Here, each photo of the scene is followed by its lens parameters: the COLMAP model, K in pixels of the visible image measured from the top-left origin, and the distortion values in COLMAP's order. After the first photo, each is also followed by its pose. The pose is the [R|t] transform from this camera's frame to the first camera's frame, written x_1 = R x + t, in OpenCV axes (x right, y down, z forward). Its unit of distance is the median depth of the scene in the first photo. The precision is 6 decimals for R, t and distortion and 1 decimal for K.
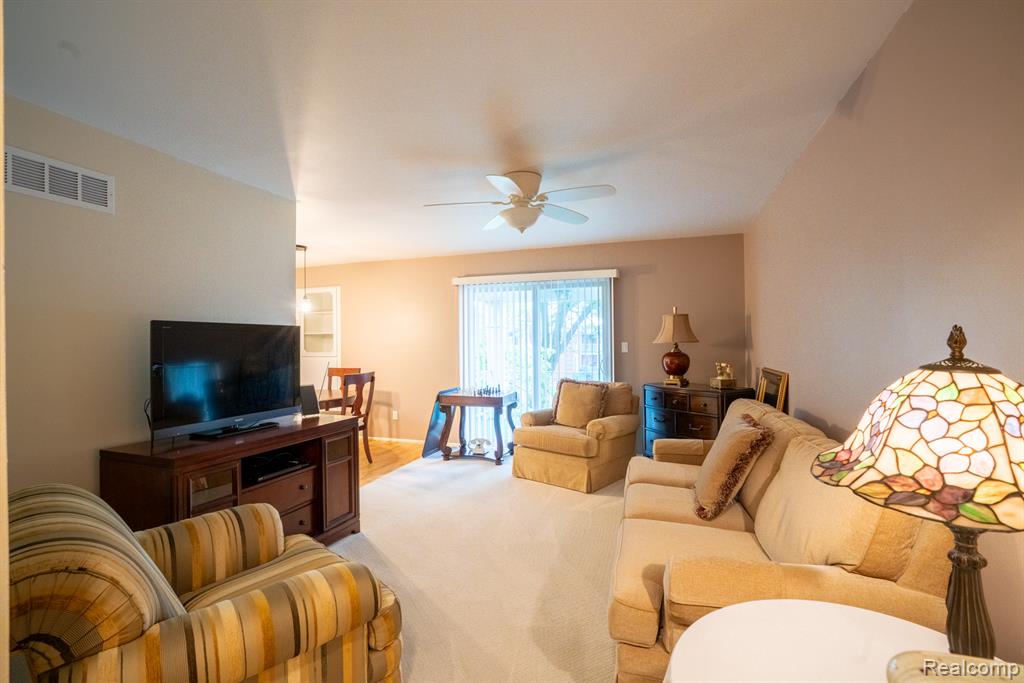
lens RADIAL K [[468.7, 0, 512.0], [0, 468.7, 341.5], [0, 0, 1]] dist [-0.074142, 0.030523]
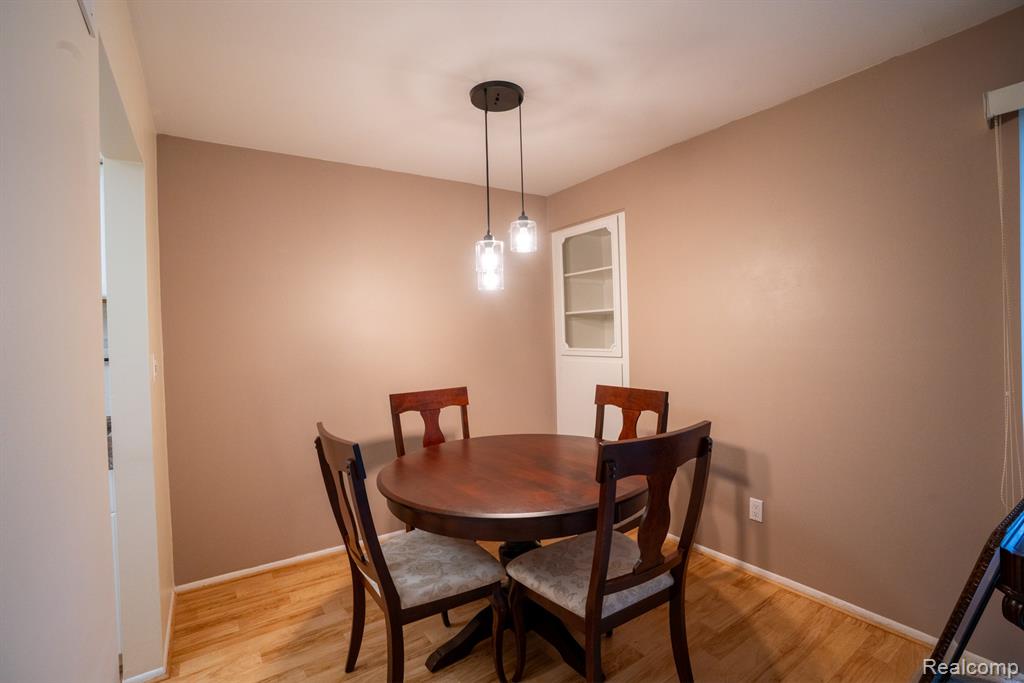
lens RADIAL K [[468.7, 0, 512.0], [0, 468.7, 341.5], [0, 0, 1]] dist [-0.074142, 0.030523]
pose [[0.791255, -0.003365, -0.611477, -0.185964], [0.017146, 0.999714, 0.016686, 0.005815], [0.611246, -0.023687, 0.791086, 0.597148]]
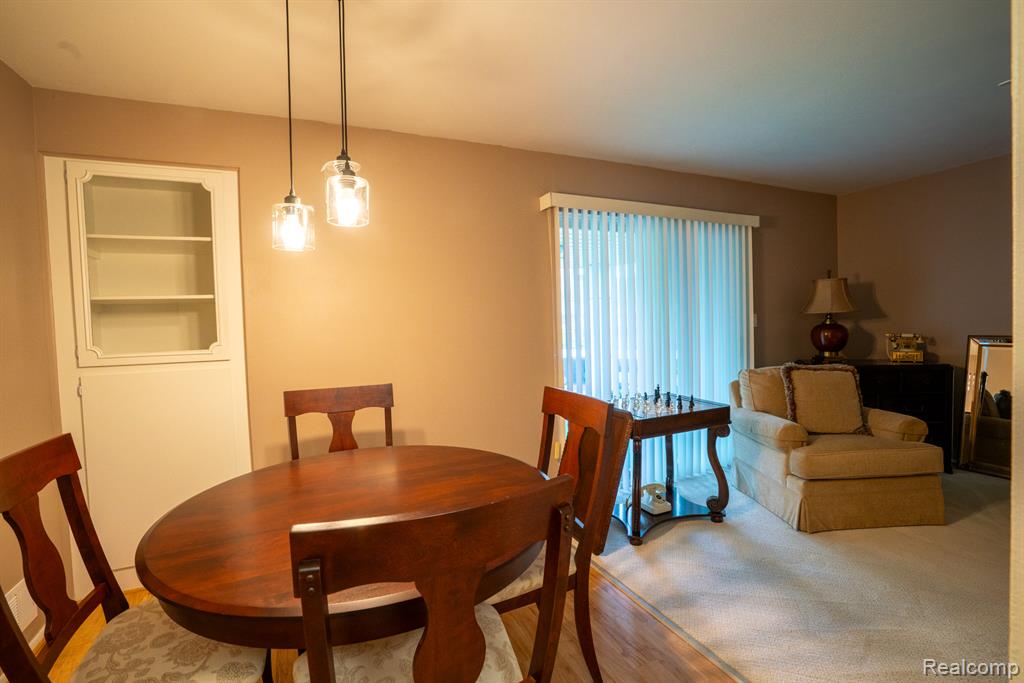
lens RADIAL K [[468.7, 0, 512.0], [0, 468.7, 341.5], [0, 0, 1]] dist [-0.074142, 0.030523]
pose [[0.740582, -0.037977, 0.670892, -0.494713], [0.020171, 0.999208, 0.034296, 0.011811], [-0.671664, -0.011866, 0.740761, 0.621275]]
